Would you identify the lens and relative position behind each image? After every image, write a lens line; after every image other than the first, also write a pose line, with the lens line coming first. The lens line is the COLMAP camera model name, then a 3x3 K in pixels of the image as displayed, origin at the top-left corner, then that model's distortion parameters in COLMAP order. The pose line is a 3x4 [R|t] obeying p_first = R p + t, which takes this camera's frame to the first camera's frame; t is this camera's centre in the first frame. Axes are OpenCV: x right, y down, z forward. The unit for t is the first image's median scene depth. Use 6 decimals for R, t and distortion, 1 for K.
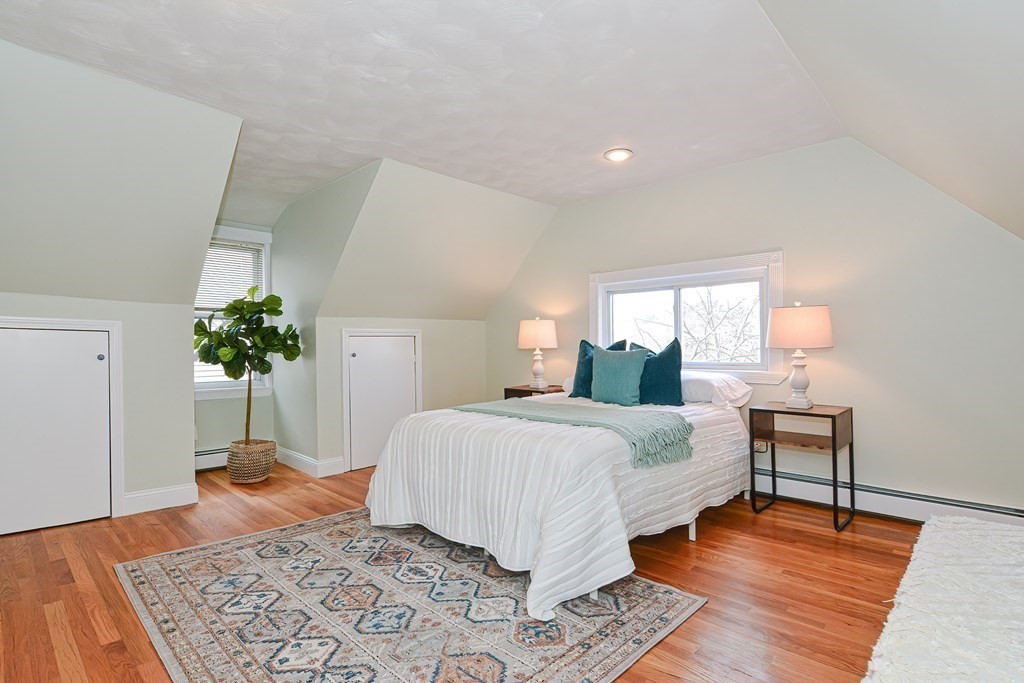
lens RADIAL K [[503.4, 0, 514.5], [0, 503.4, 346.0], [0, 0, 1]] dist [-0.015752, 0.003067]
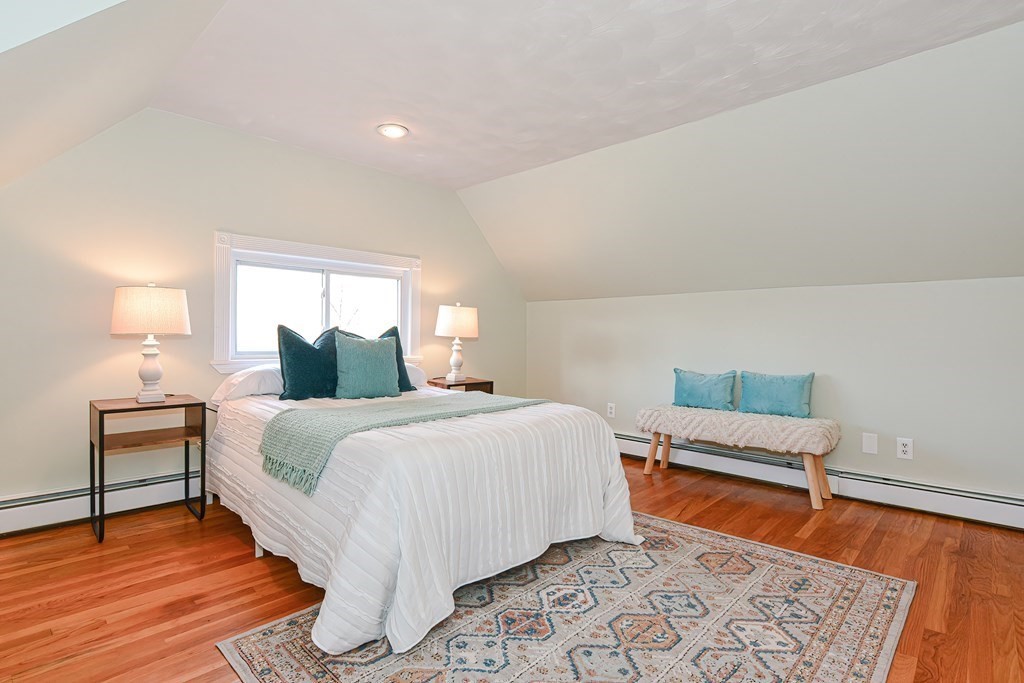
lens RADIAL K [[503.4, 0, 515.1], [0, 503.4, 336.5], [0, 0, 1]] dist [-0.015752, 0.003067]
pose [[0.007983, 0.002826, 0.999964, -1.028196], [-0.008789, 0.999958, -0.002756, 0.007878], [-0.999930, -0.008766, 0.008008, 1.067176]]
